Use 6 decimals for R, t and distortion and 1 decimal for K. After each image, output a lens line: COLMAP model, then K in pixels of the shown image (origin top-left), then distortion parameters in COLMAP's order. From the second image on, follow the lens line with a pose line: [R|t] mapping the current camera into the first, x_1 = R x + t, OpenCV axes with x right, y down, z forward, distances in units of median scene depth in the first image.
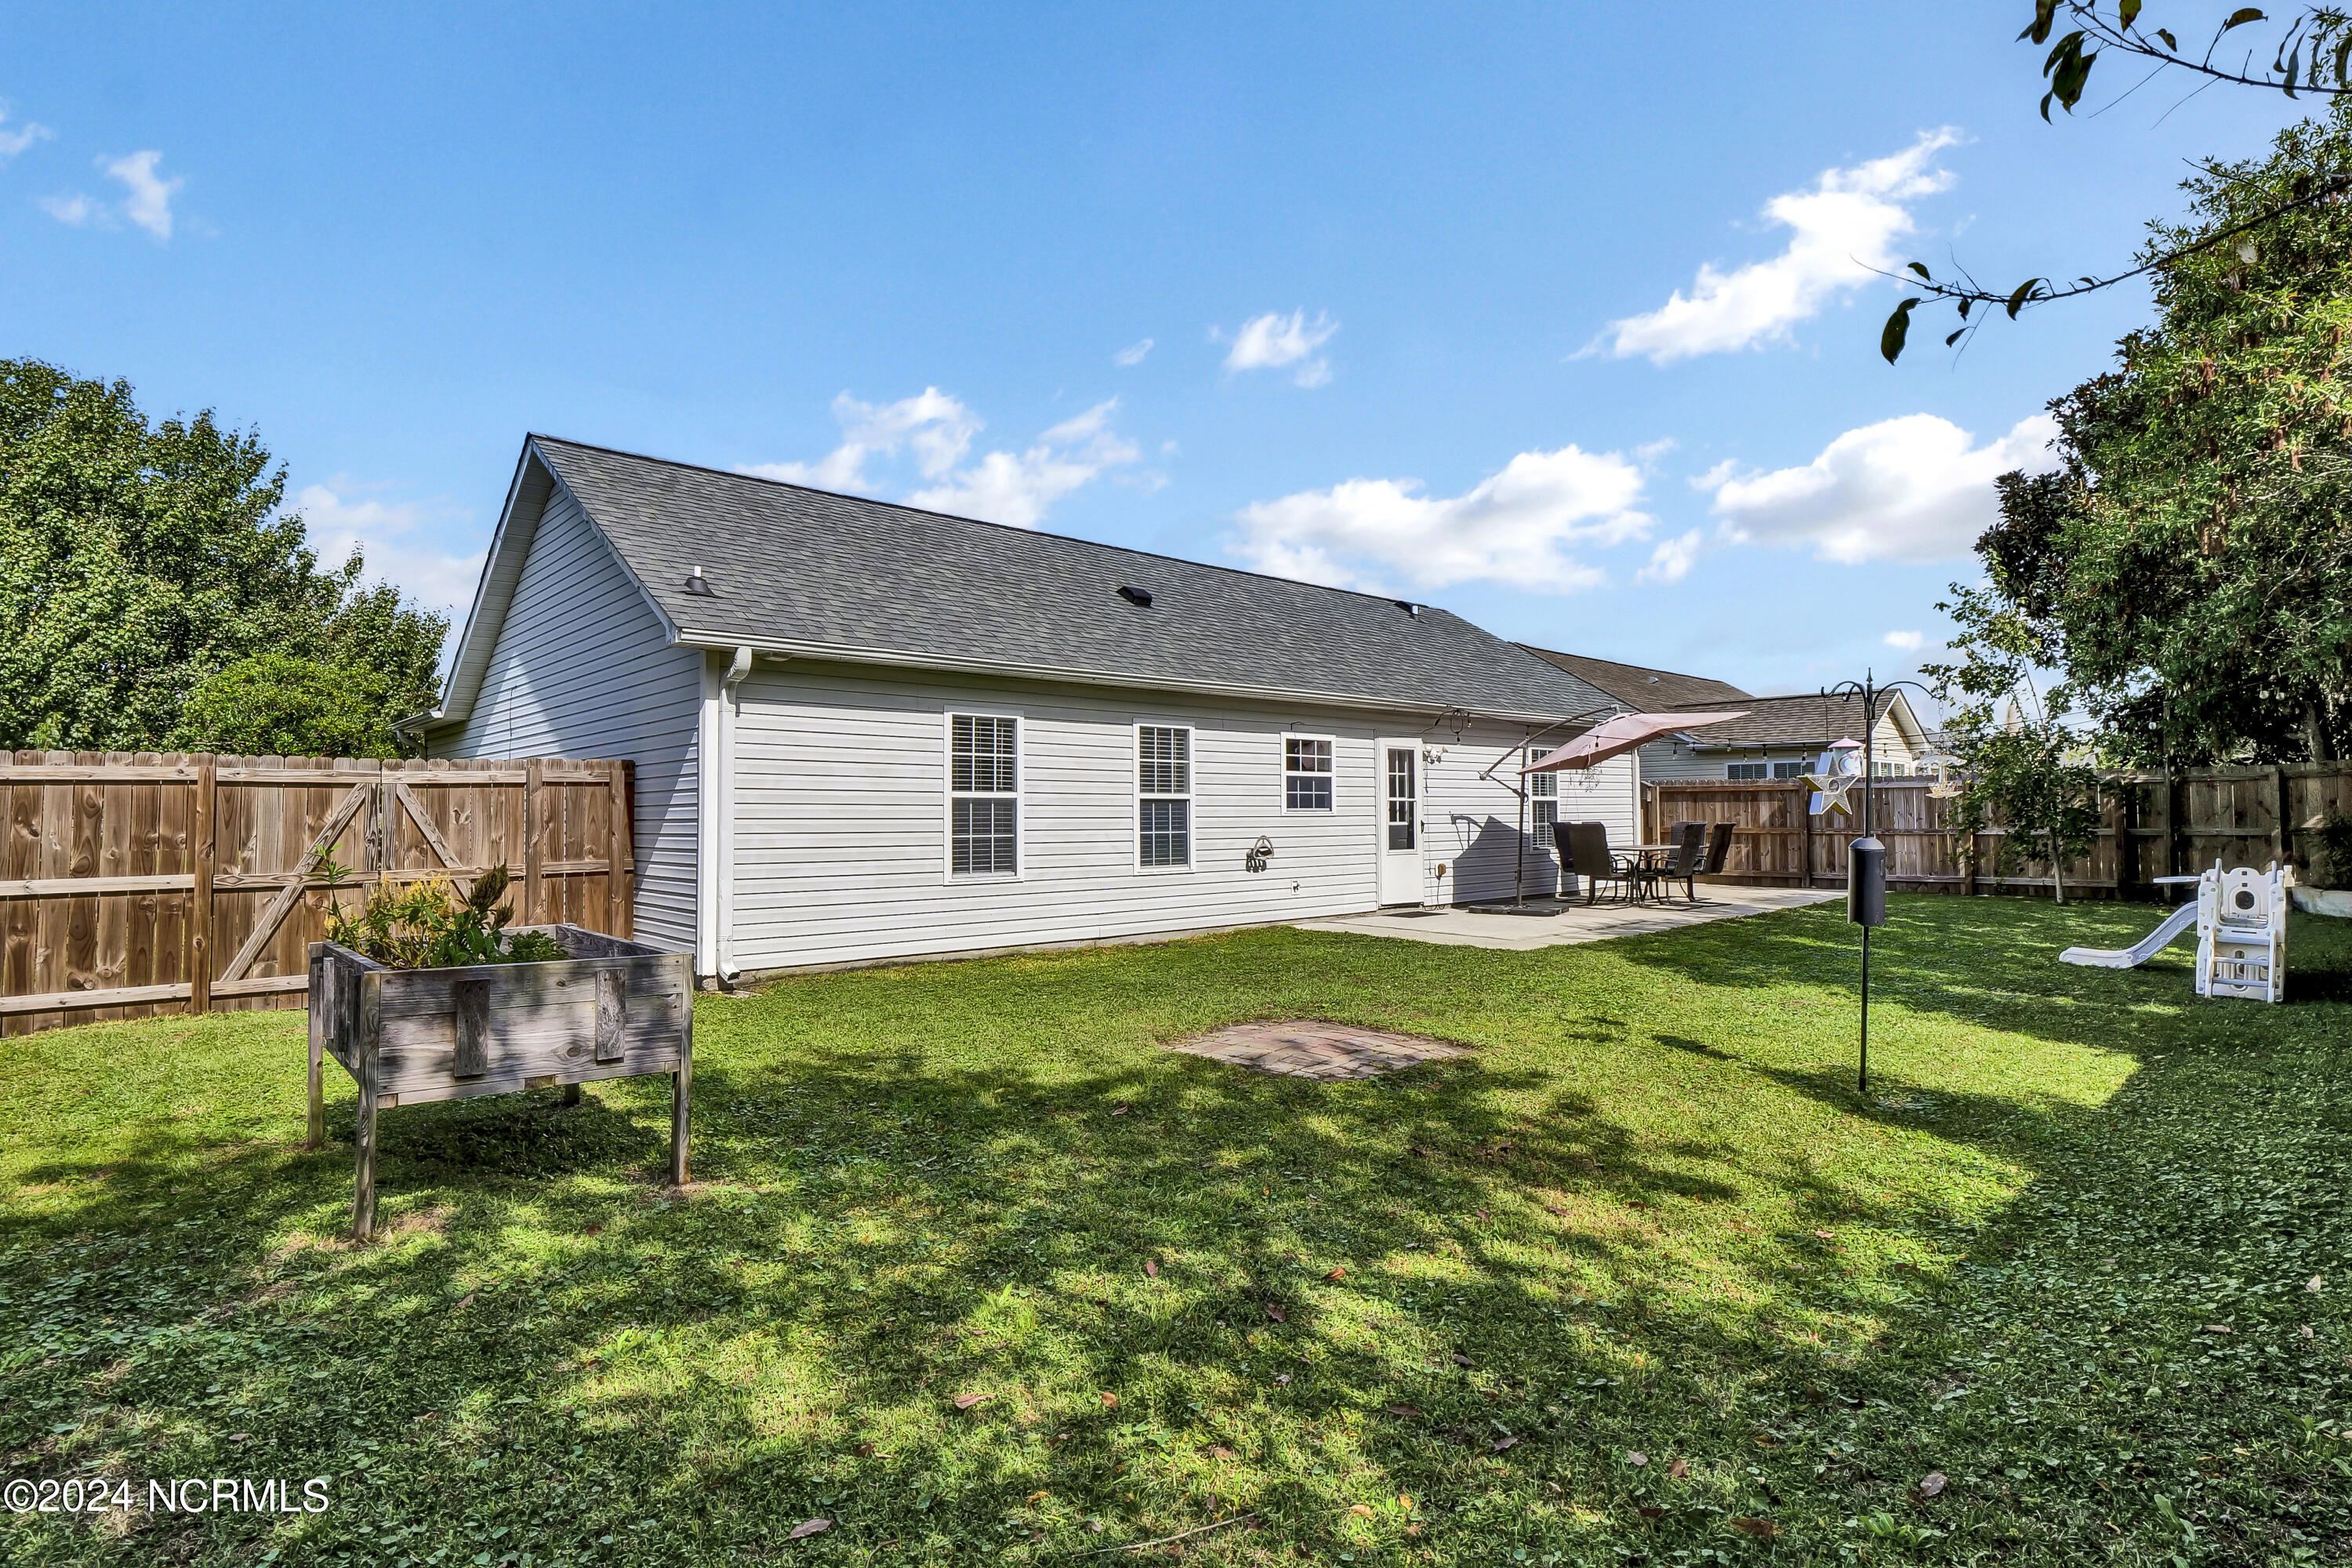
lens RADIAL K [[1233.3, 0, 1176.0], [0, 1233.3, 784.0], [0, 0, 1]] dist [-0.030360, -0.000524]
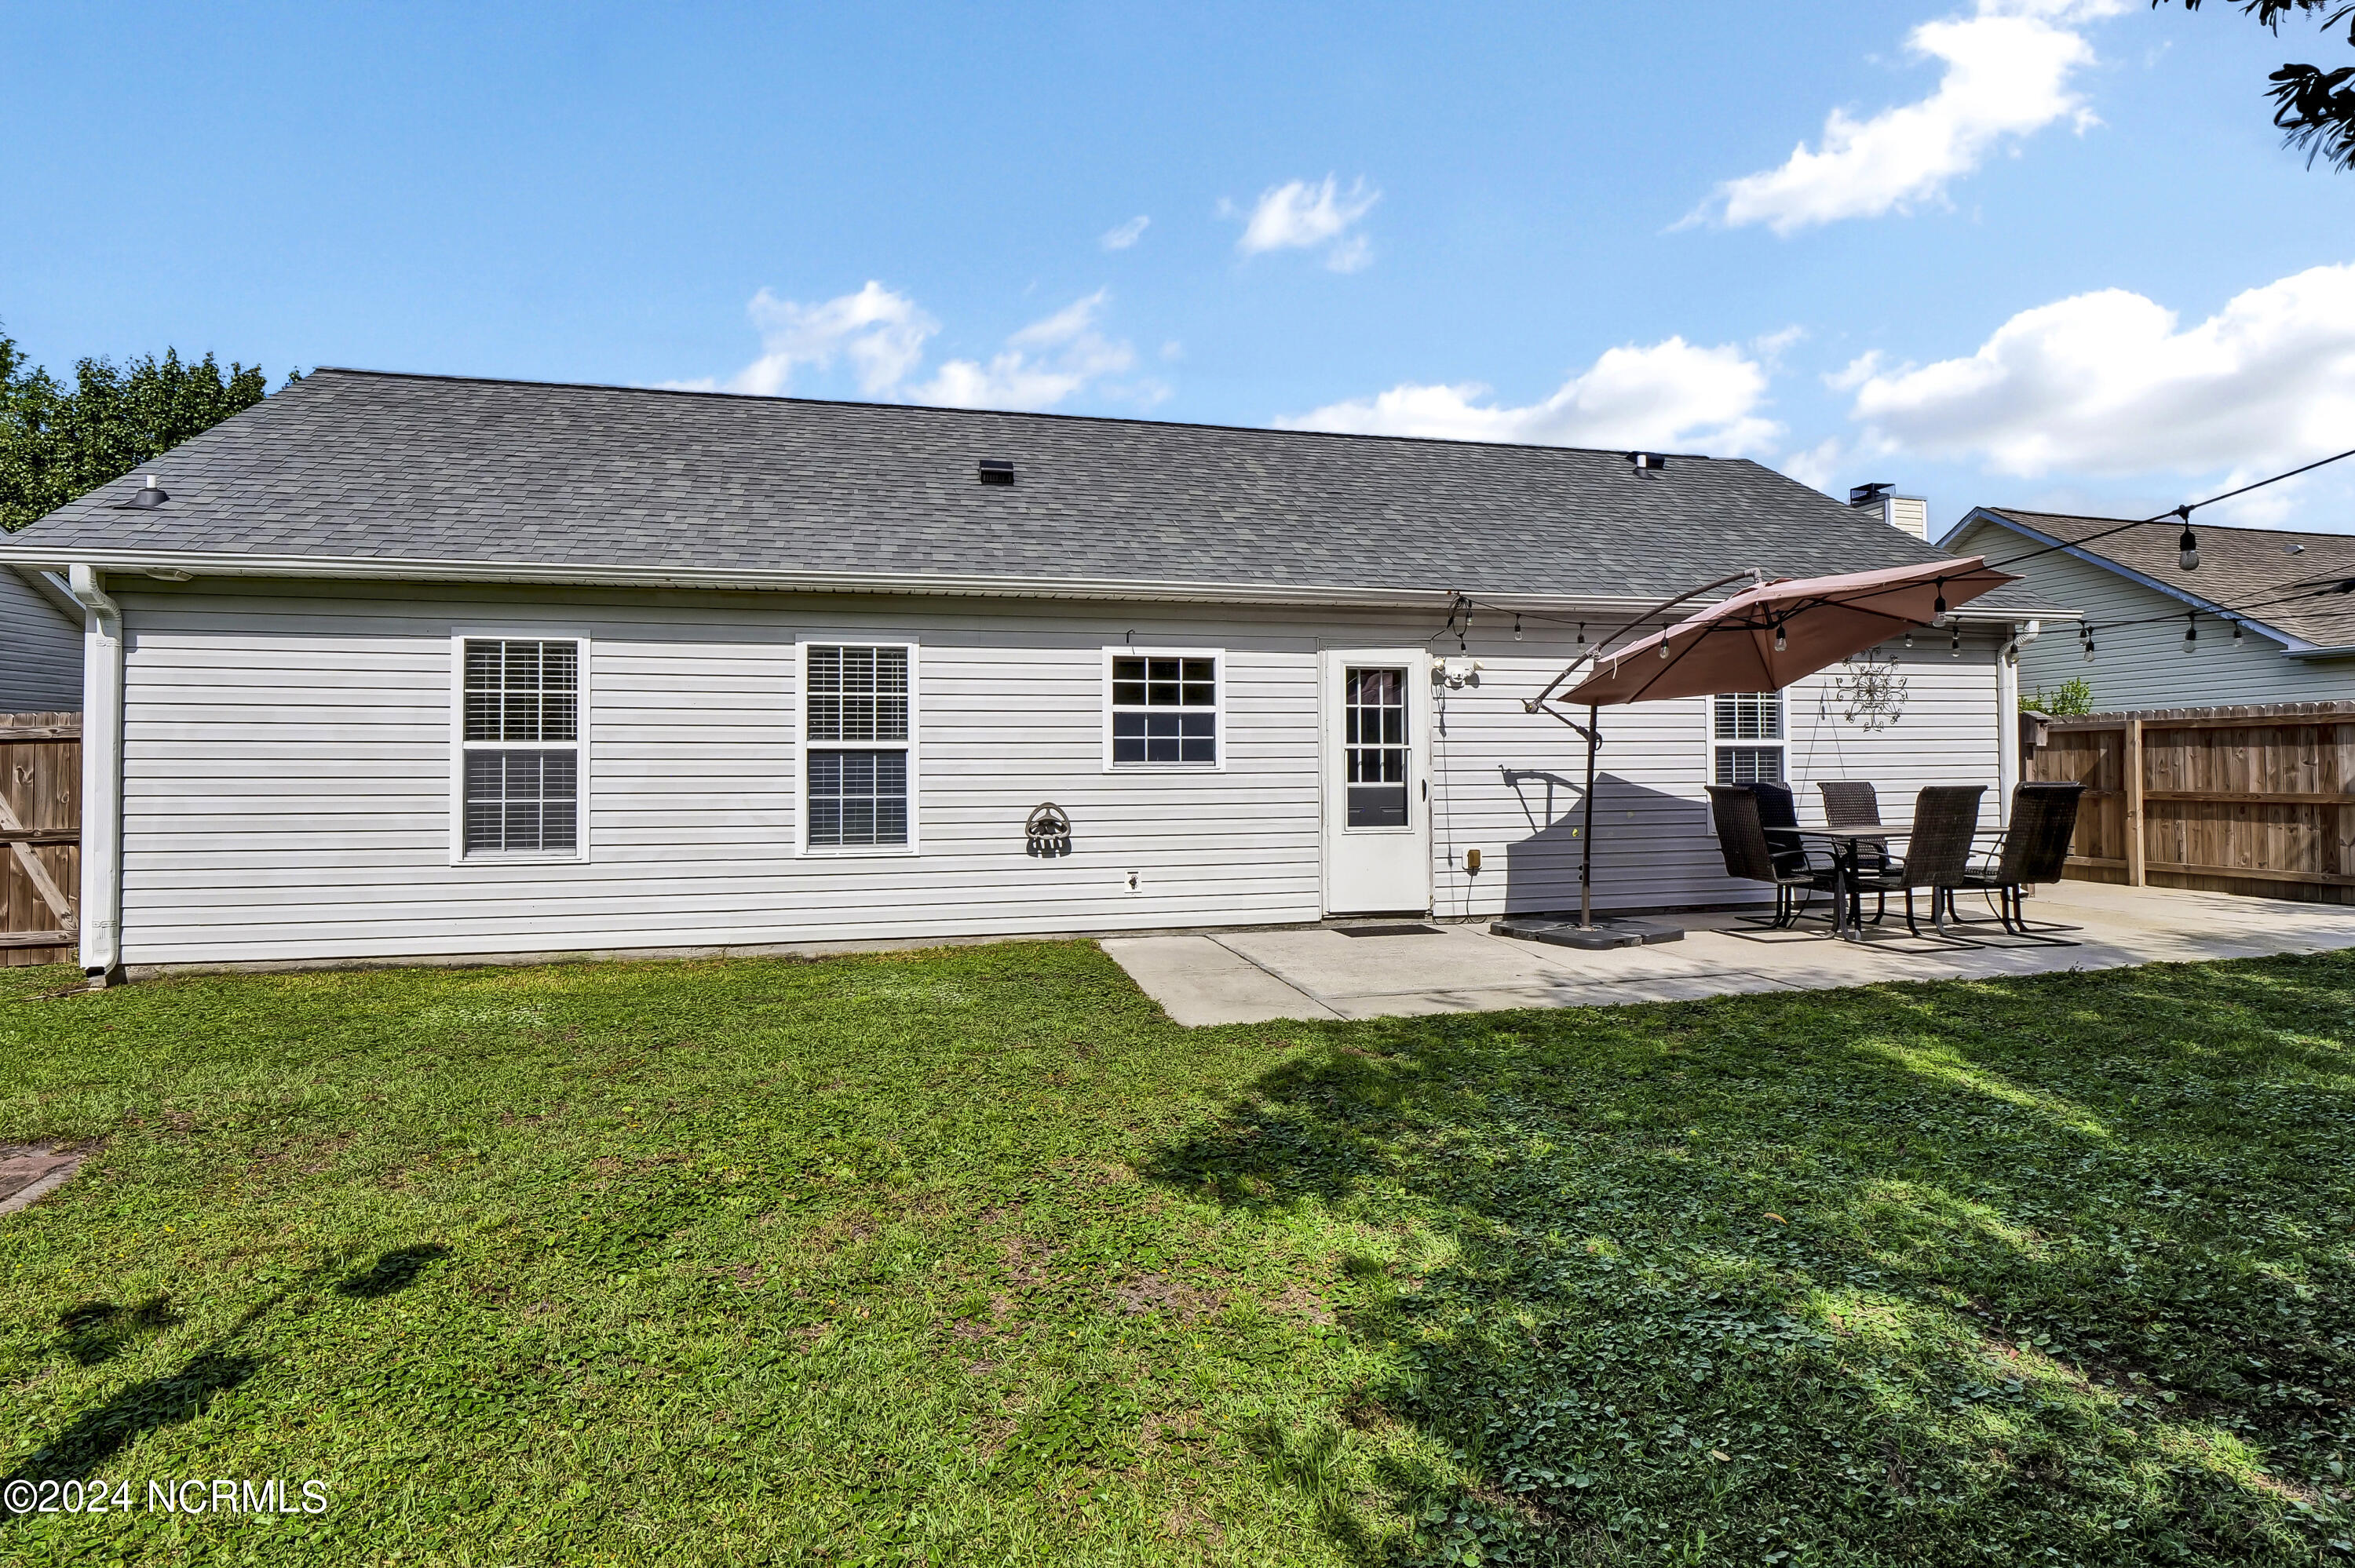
lens RADIAL K [[1234.7, 0, 1177.5], [0, 1234.7, 784.0], [0, 0, 1]] dist [-0.030360, -0.000524]
pose [[0.876416, 0.006332, -0.481513, 0.434909], [0.012817, 0.999253, 0.036470, 0.008009], [0.481384, -0.038134, 0.875680, 0.434316]]
